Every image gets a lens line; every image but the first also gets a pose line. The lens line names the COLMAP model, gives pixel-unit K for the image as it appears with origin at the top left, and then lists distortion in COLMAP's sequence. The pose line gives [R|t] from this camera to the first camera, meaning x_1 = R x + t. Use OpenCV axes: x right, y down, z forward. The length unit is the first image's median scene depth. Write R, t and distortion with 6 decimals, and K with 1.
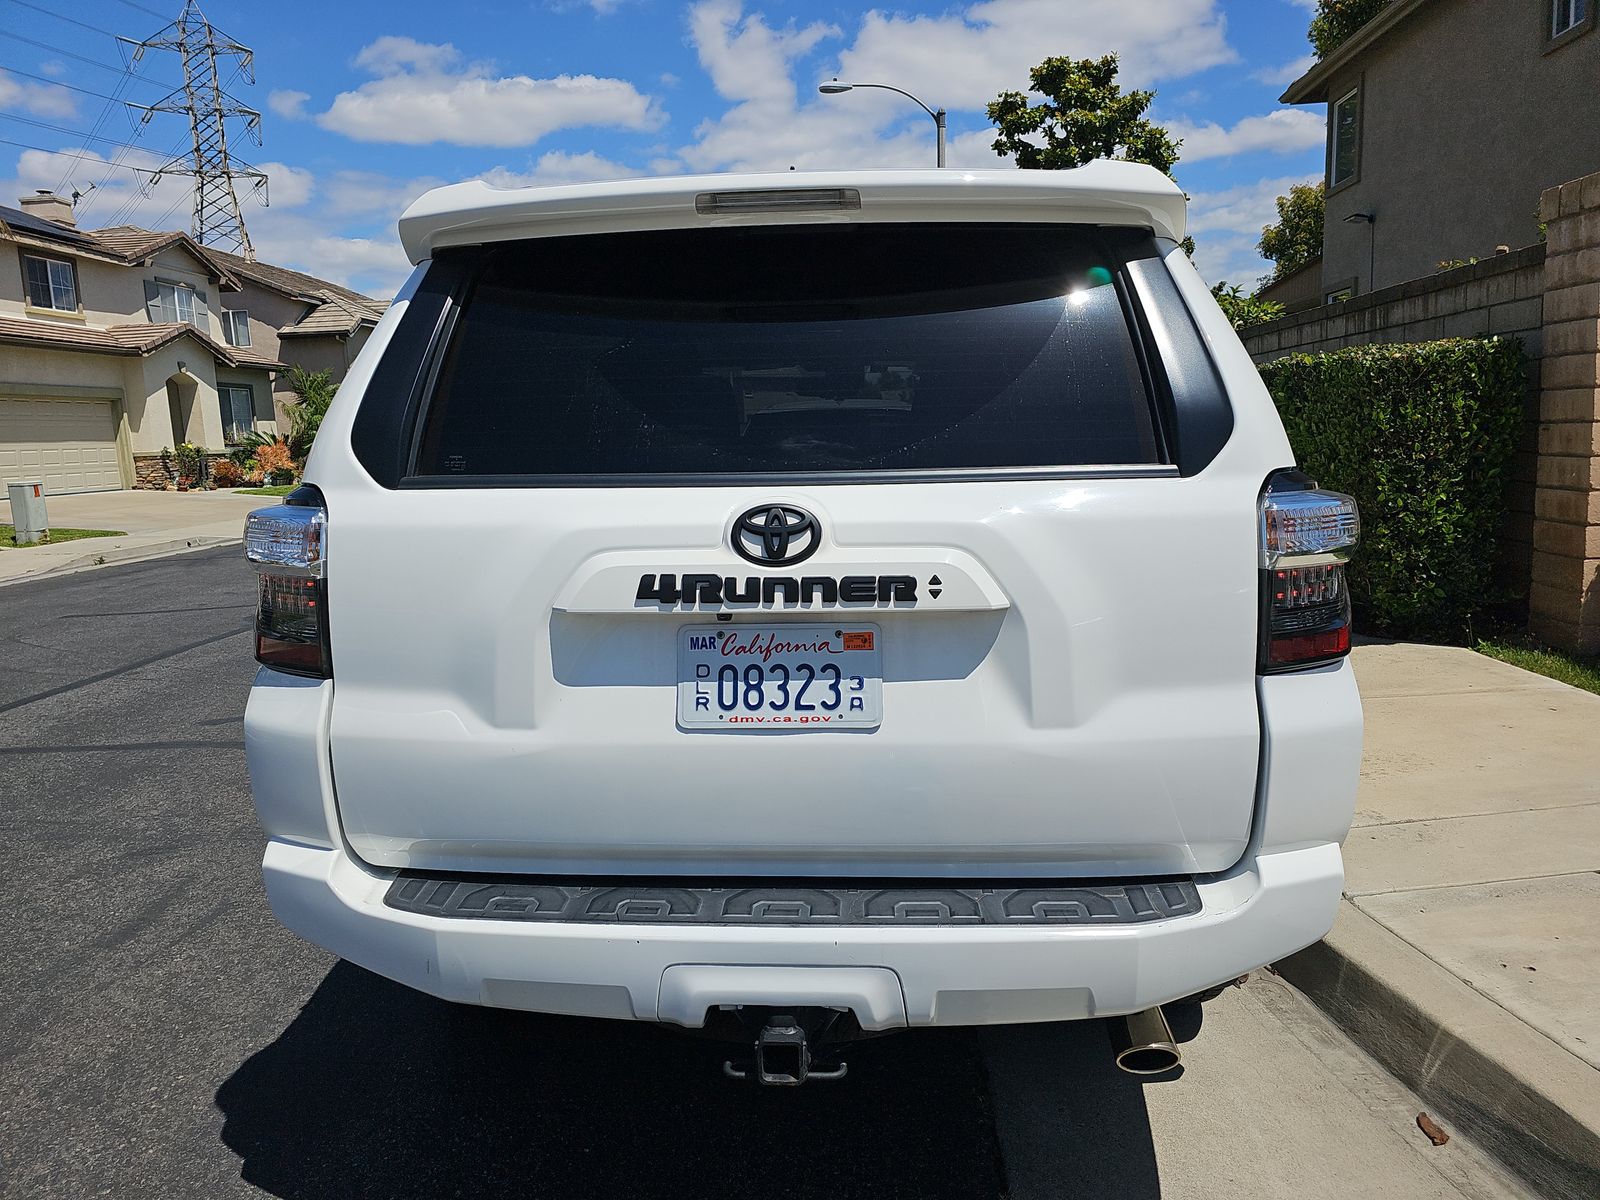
lens RADIAL K [[1078.9, 0, 794.7], [0, 1078.9, 595.3], [0, 0, 1]] dist [0.029326, -0.012458]
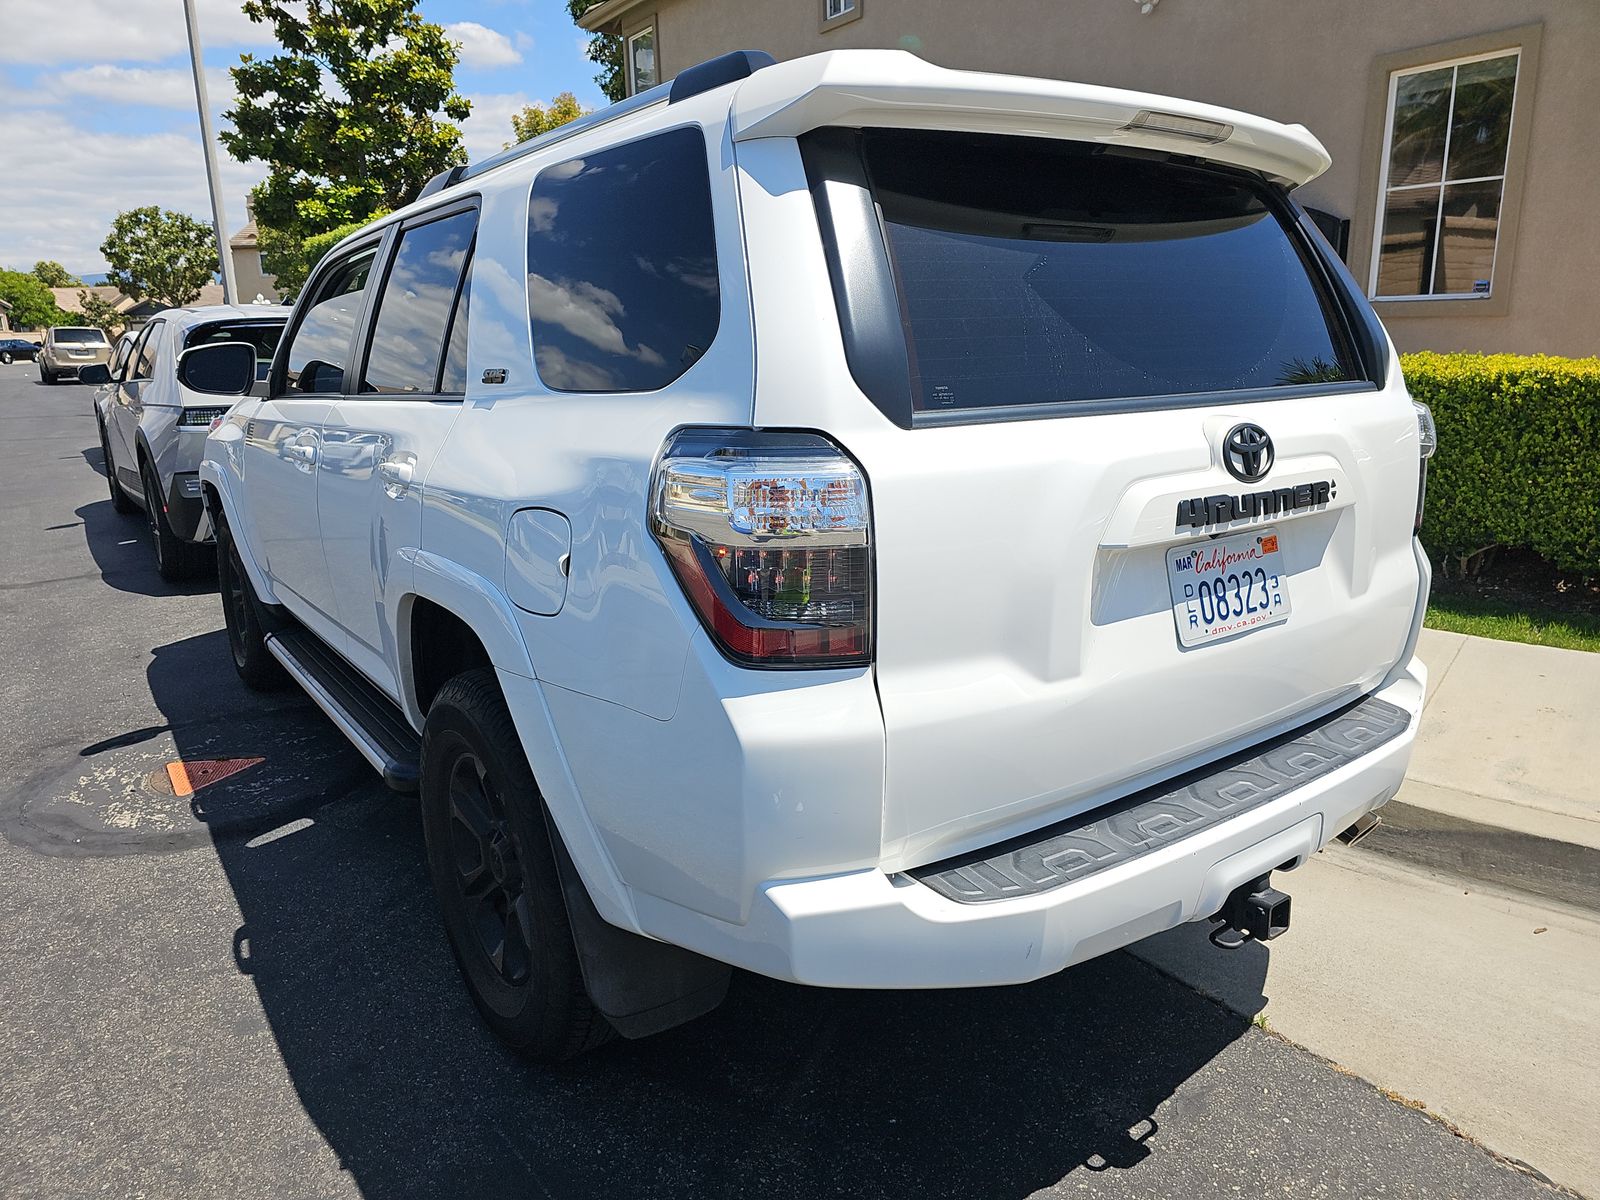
lens RADIAL K [[1078.9, 0, 804.3], [0, 1078.9, 607.5], [0, 0, 1]] dist [0.029326, -0.012458]
pose [[0.765835, -0.147482, 0.625896, -1.026256], [0.093750, 0.988551, 0.118225, -0.071735], [-0.636166, -0.031863, 0.770894, 0.434694]]
